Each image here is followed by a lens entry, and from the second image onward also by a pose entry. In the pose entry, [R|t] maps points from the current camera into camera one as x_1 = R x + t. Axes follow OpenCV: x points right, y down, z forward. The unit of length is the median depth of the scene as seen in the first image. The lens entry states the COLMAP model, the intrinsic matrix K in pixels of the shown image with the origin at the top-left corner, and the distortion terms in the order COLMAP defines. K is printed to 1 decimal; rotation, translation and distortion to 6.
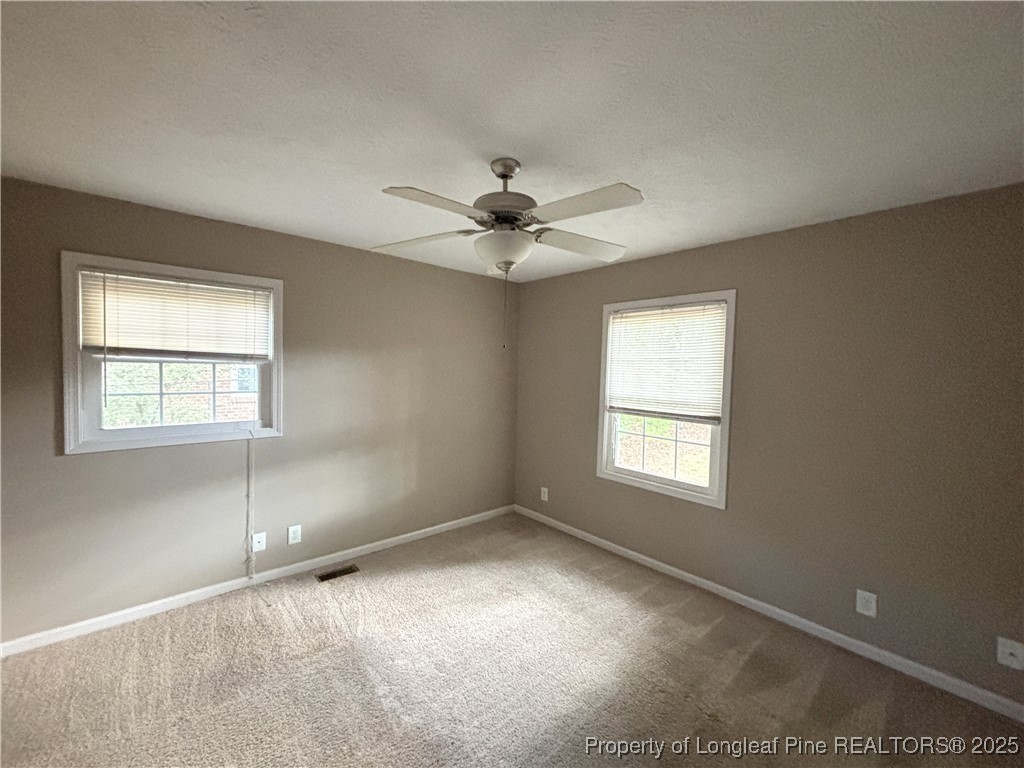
lens RADIAL K [[417.9, 0, 511.2], [0, 417.9, 384.7], [0, 0, 1]] dist [0.001611, 0.000094]
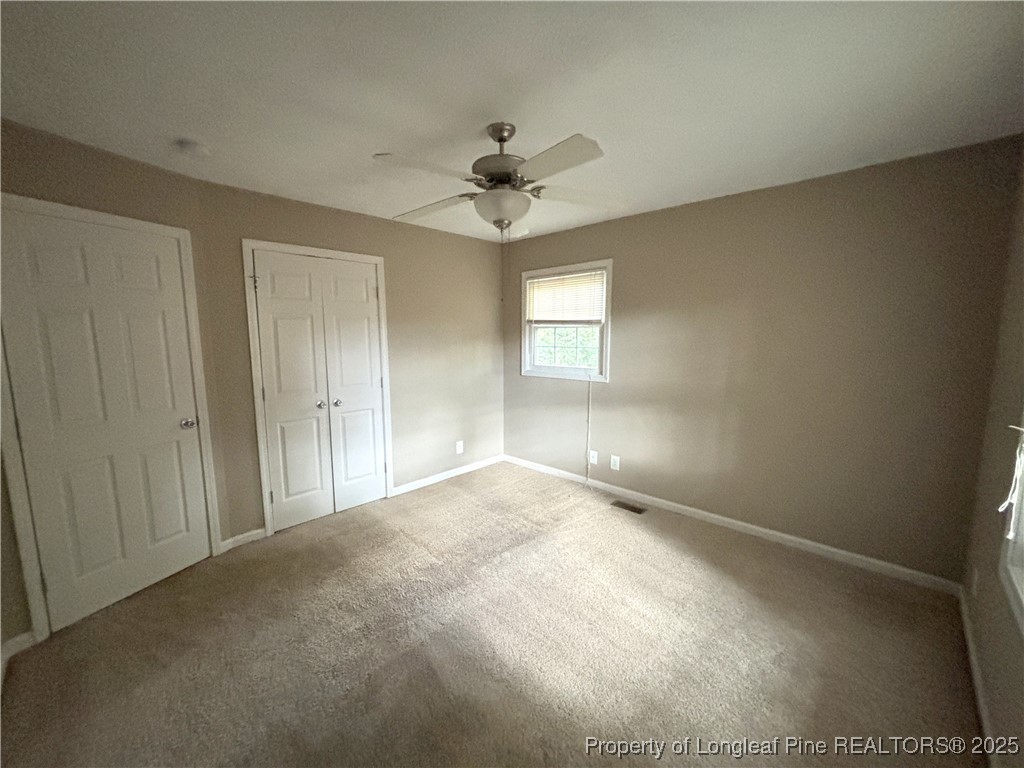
lens RADIAL K [[417.9, 0, 511.2], [0, 417.9, 384.7], [0, 0, 1]] dist [0.001611, 0.000094]
pose [[0.076287, 0.100213, -0.992037, 0.731195], [-0.038405, 0.994493, 0.097508, 0.015748], [0.996346, 0.030661, 0.079716, 0.626248]]
